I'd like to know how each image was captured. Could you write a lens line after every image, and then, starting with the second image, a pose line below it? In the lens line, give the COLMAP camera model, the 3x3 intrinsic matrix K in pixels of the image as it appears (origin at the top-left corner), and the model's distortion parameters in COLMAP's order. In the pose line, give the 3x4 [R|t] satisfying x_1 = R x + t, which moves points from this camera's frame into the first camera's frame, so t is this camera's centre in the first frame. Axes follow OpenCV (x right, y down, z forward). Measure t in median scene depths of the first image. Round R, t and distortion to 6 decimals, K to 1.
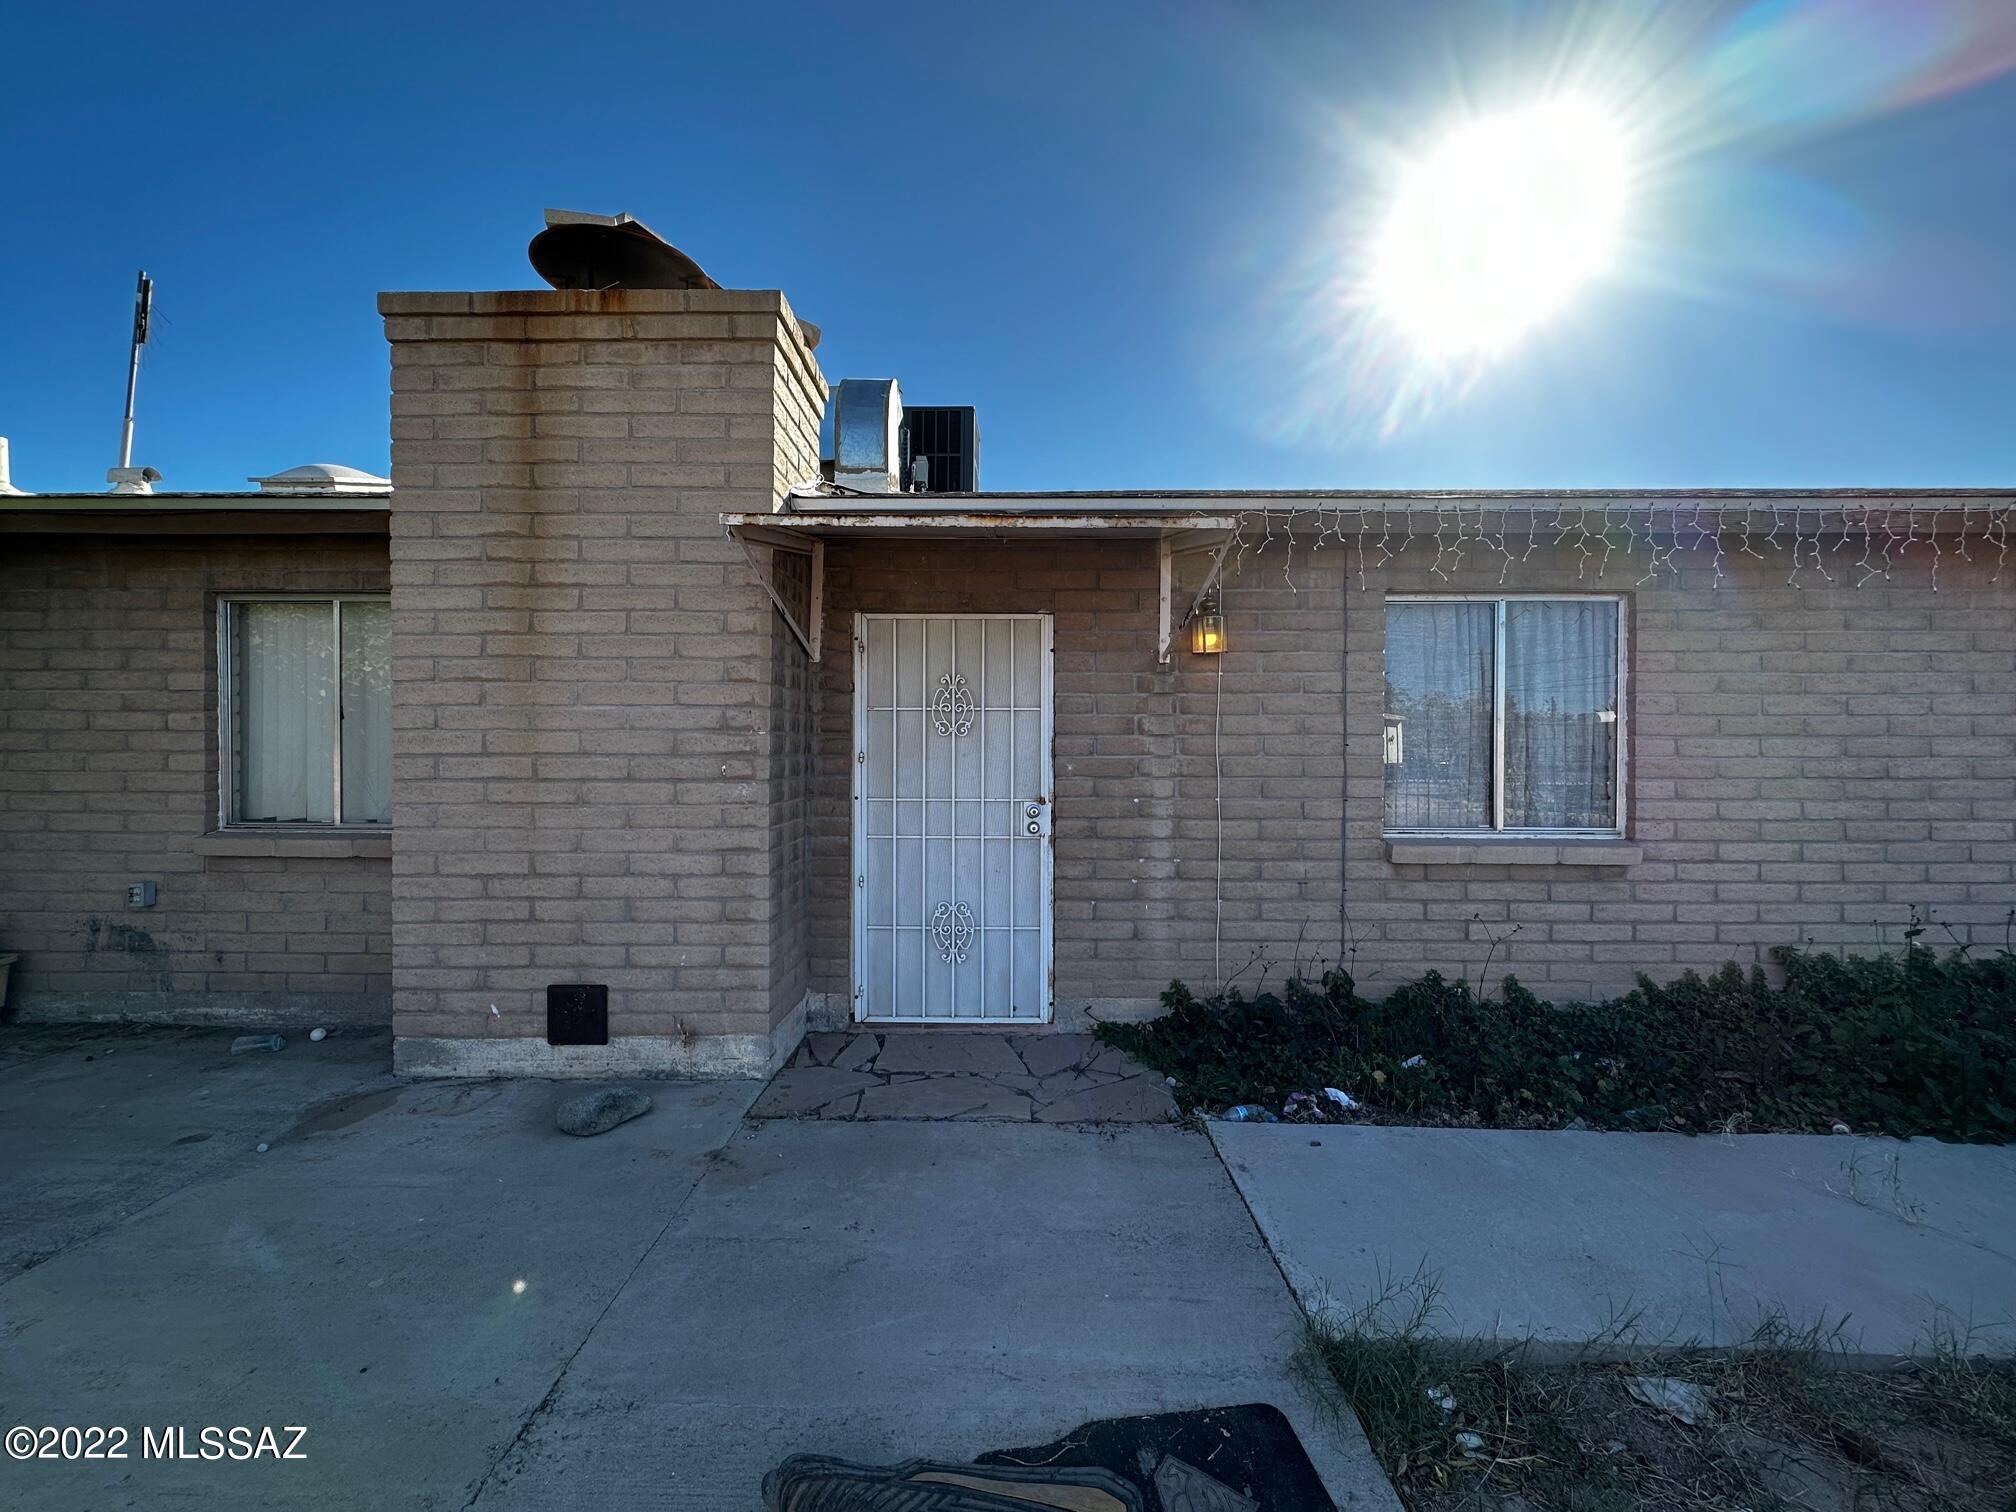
lens RADIAL K [[800.7, 0, 1005.6], [0, 800.7, 755.7], [0, 0, 1]] dist [-0.002653, 0.000884]
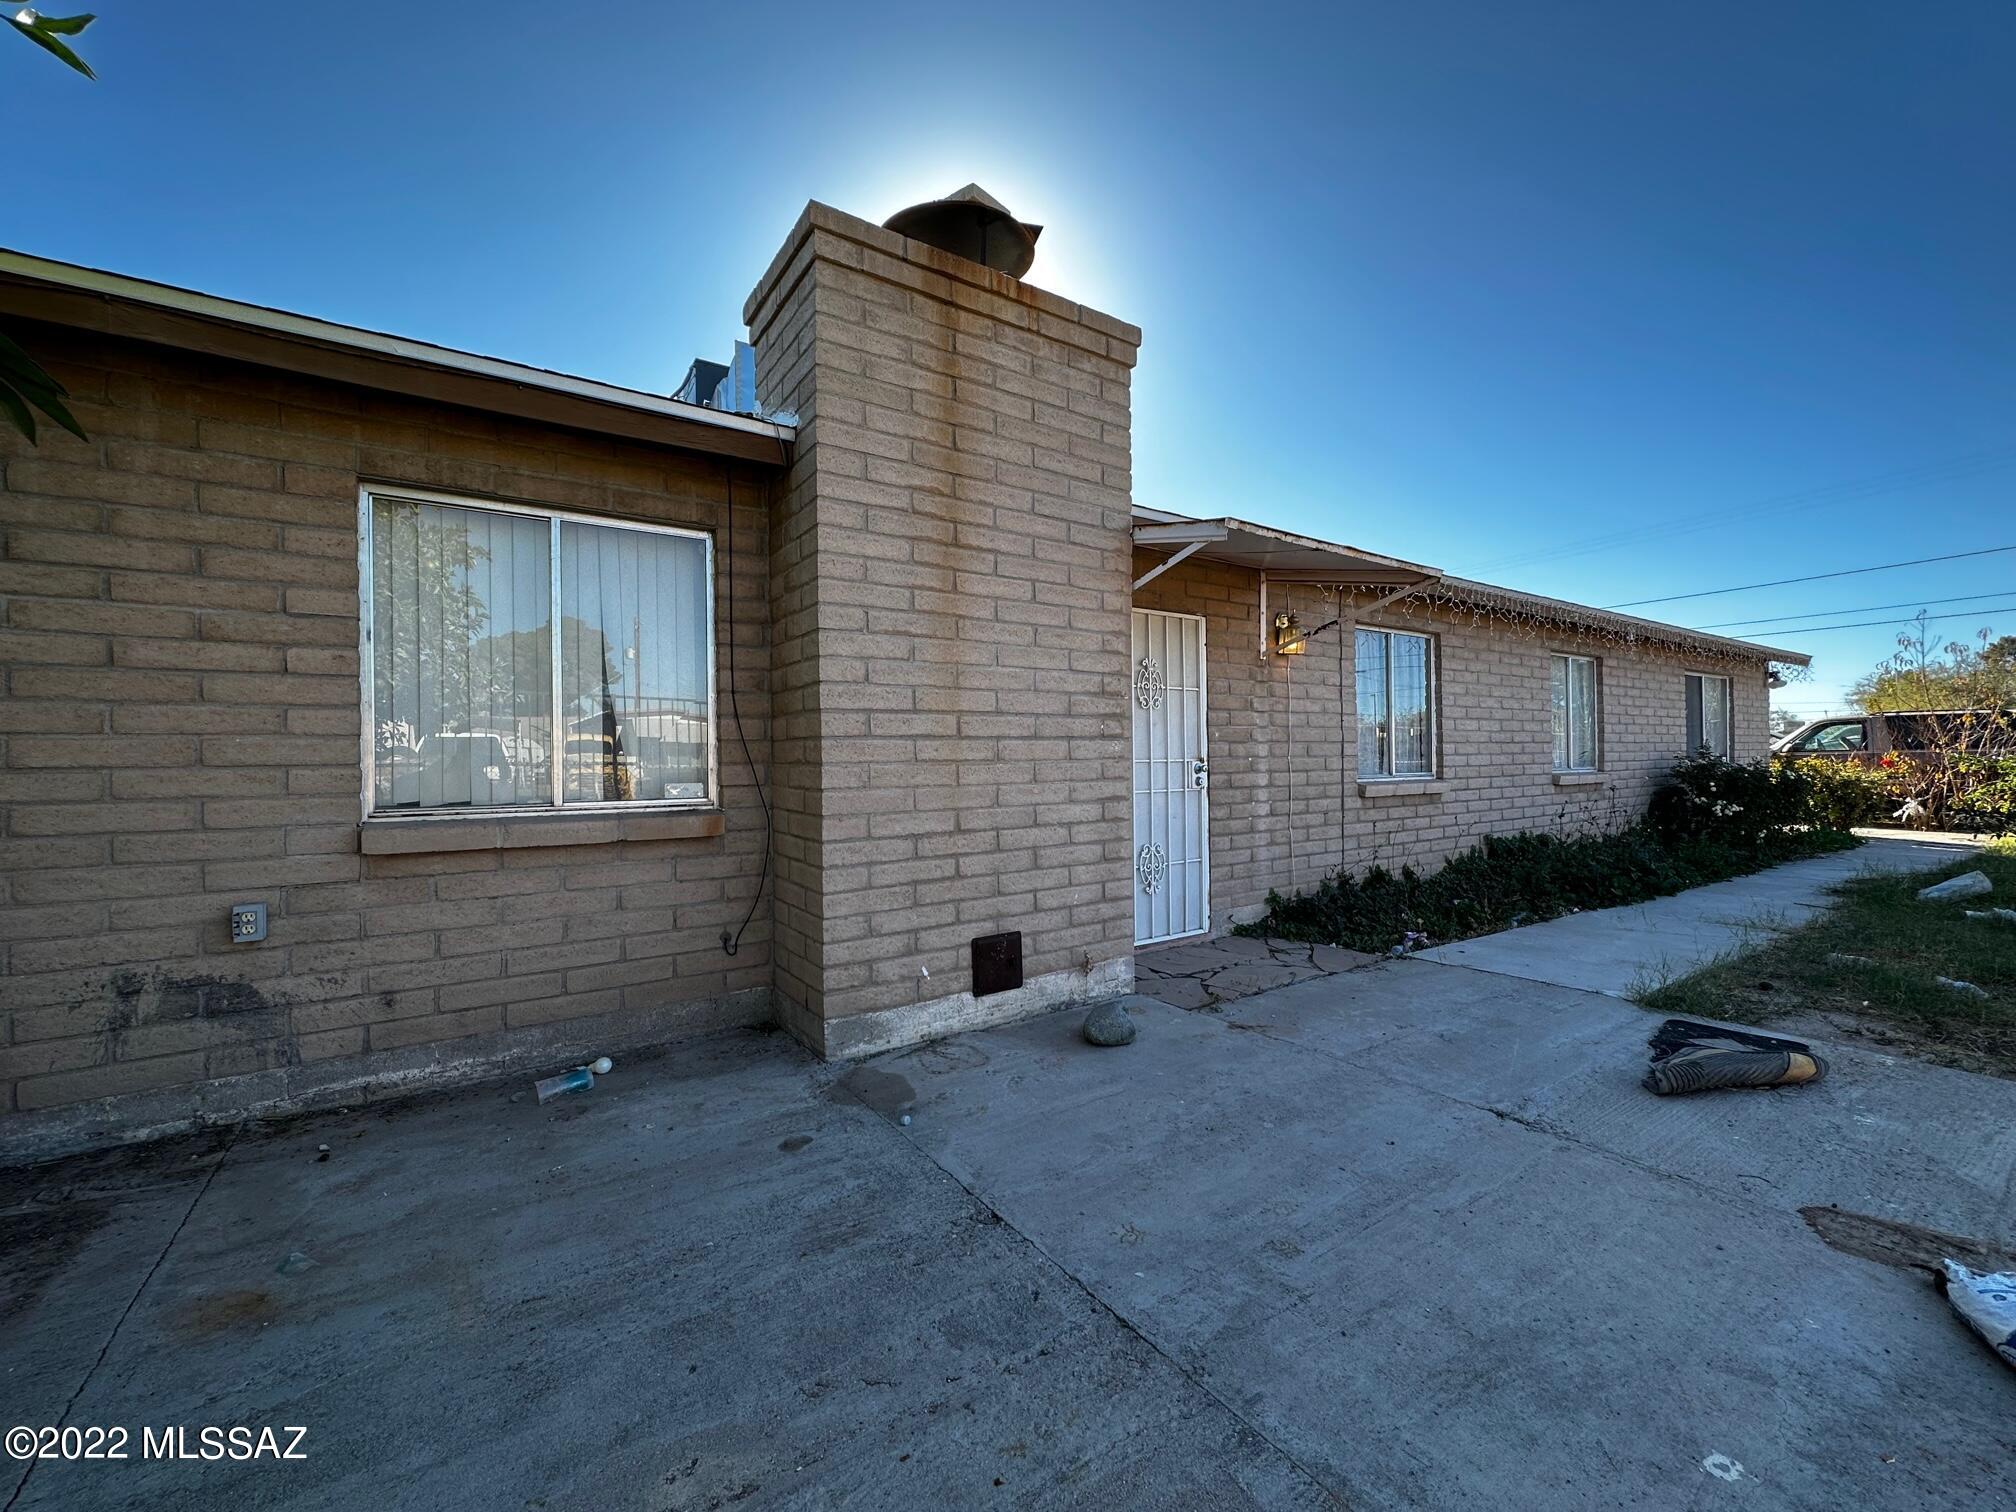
lens RADIAL K [[800.7, 0, 1009.2], [0, 800.7, 756.7], [0, 0, 1]] dist [-0.002653, 0.000884]
pose [[0.824193, -0.010361, 0.566214, -0.949367], [0.016079, 0.999858, -0.005108, 0.051936], [-0.566080, 0.013314, 0.824243, 0.111634]]
